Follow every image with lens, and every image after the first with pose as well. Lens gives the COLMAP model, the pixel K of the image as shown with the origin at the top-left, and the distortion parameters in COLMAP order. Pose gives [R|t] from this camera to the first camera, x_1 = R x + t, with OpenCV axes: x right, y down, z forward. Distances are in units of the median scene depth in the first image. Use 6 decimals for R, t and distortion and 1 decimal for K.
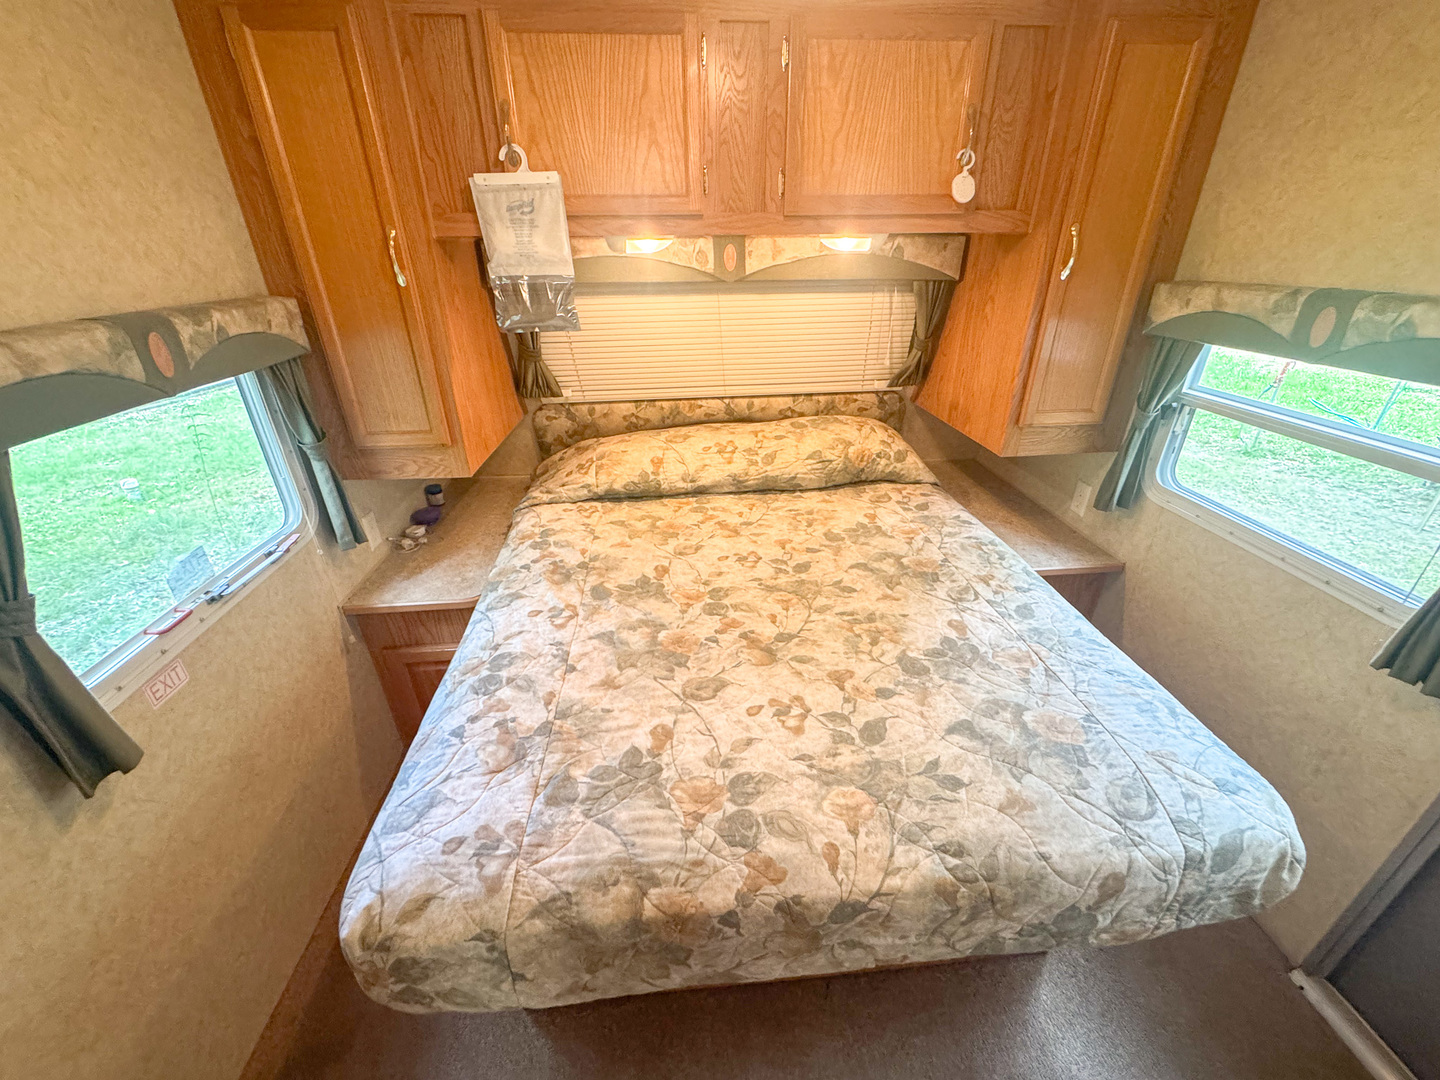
lens RADIAL K [[577.3, 0, 720.0], [0, 577.3, 540.0], [0, 0, 1]] dist [-0.001289, -0.000149]
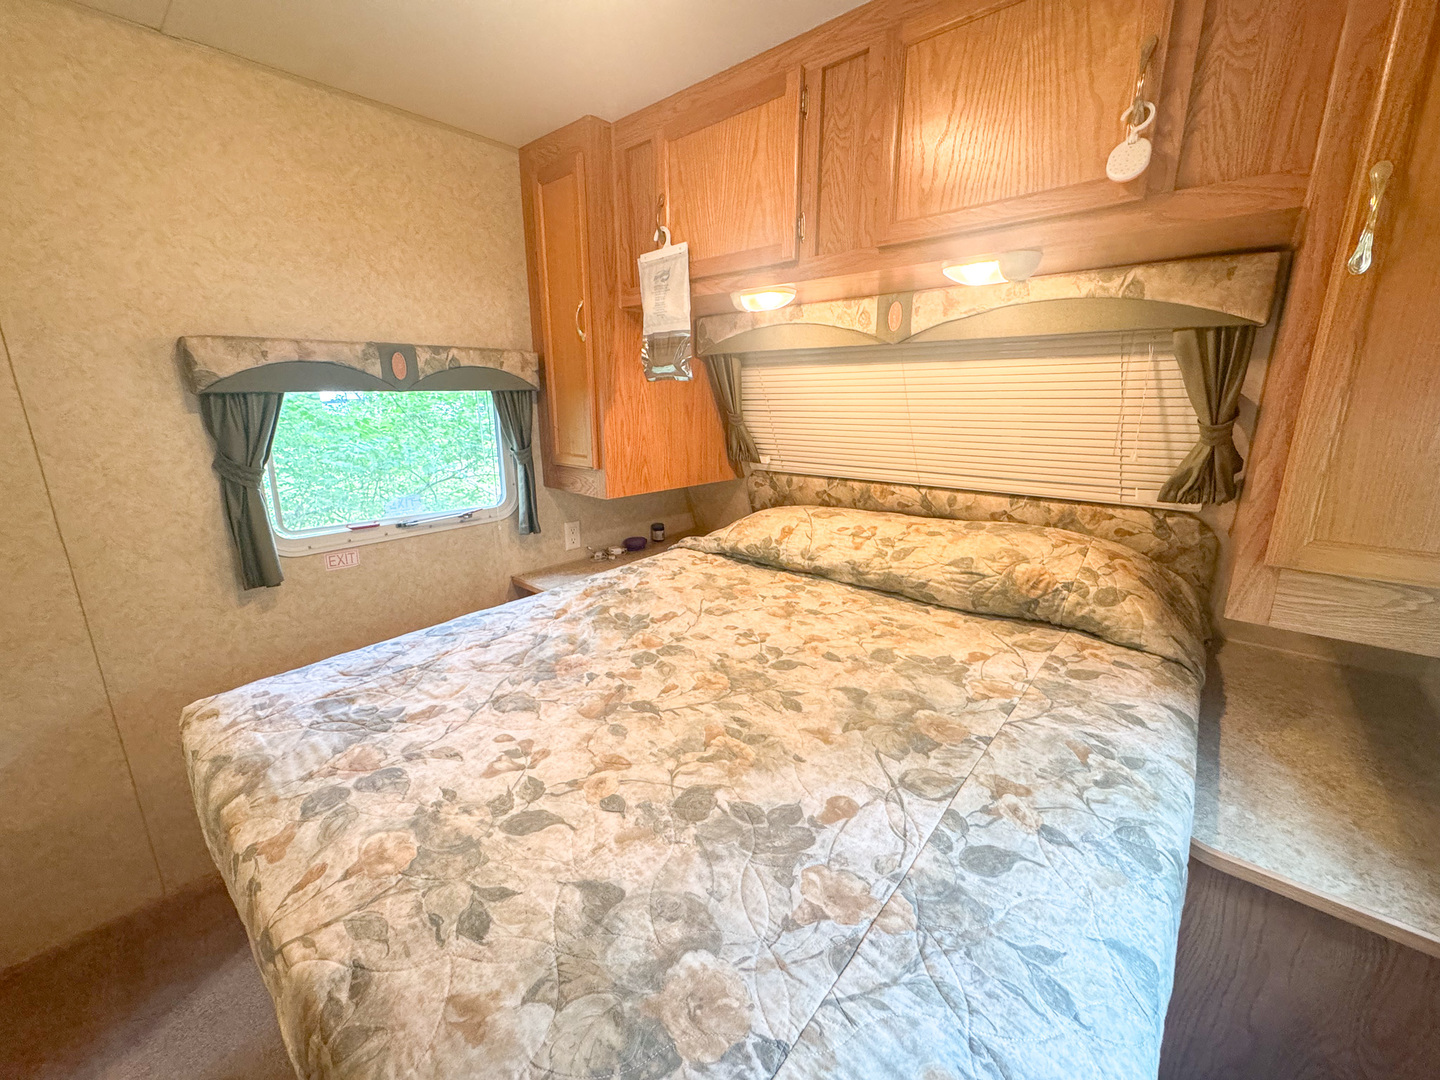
lens RADIAL K [[577.3, 0, 720.0], [0, 577.3, 540.0], [0, 0, 1]] dist [-0.001289, -0.000149]
pose [[0.687897, 0.187406, -0.701197, 0.485862], [-0.334509, 0.939230, -0.077139, -0.016097], [0.644129, 0.287620, 0.708783, 0.294423]]
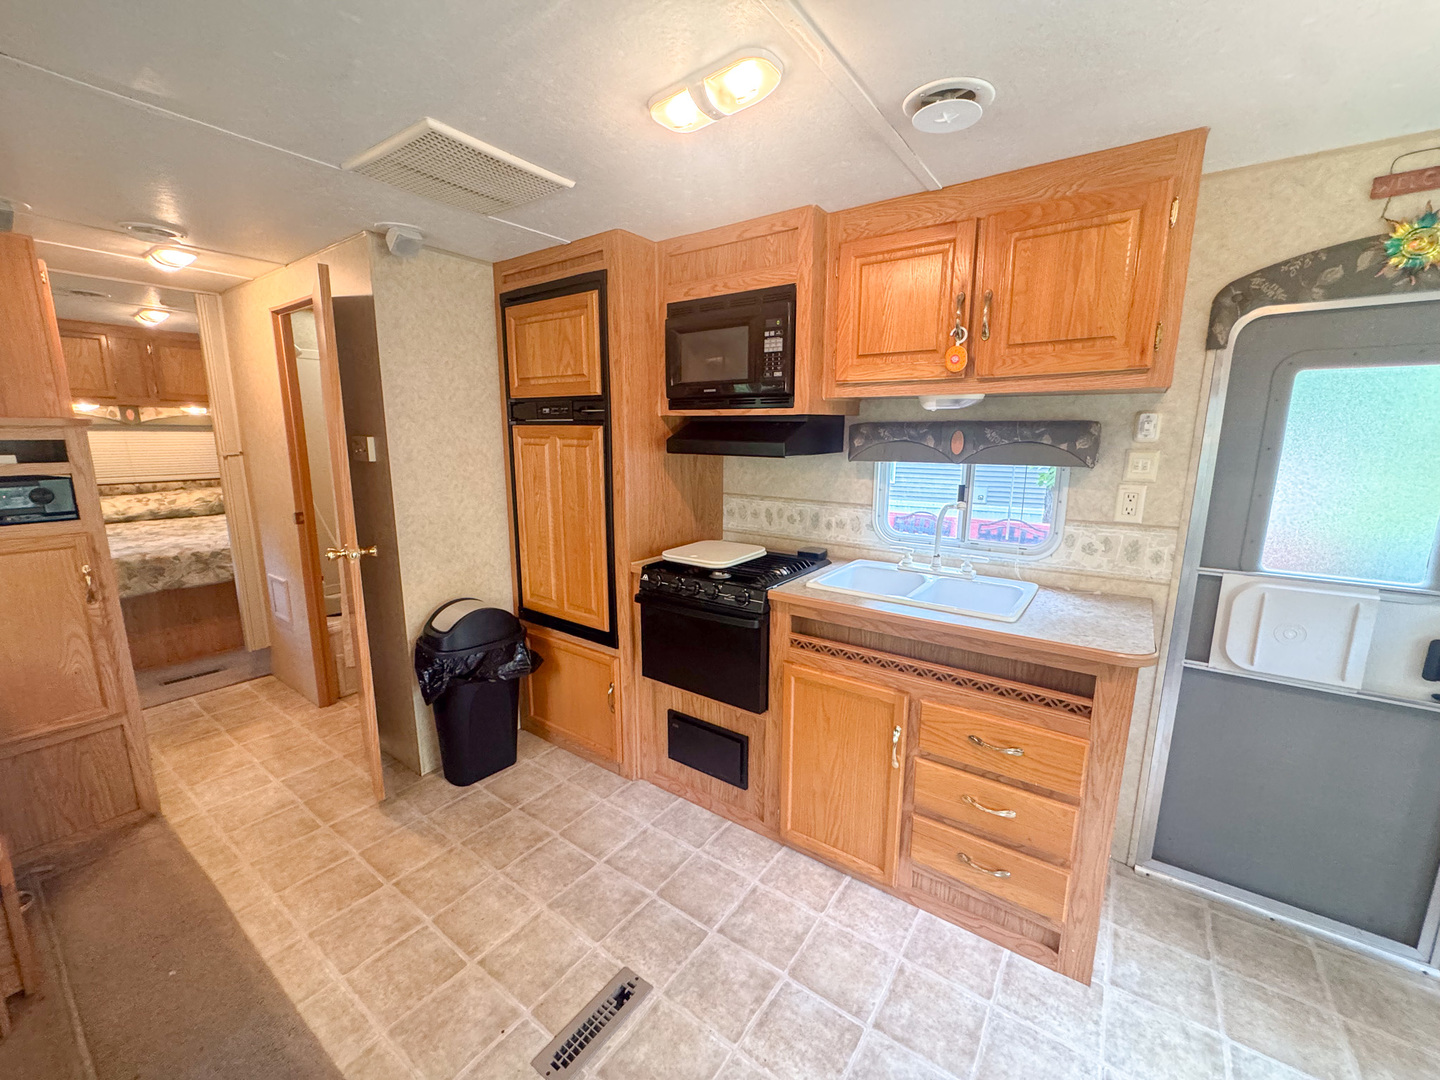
lens RADIAL K [[577.3, 0, 720.0], [0, 577.3, 540.0], [0, 0, 1]] dist [-0.001289, -0.000149]
pose [[0.654011, -0.121838, 0.746609, -0.207384], [0.331962, 0.933066, -0.138525, 1.001479], [-0.679758, 0.338443, 0.650681, -1.789940]]
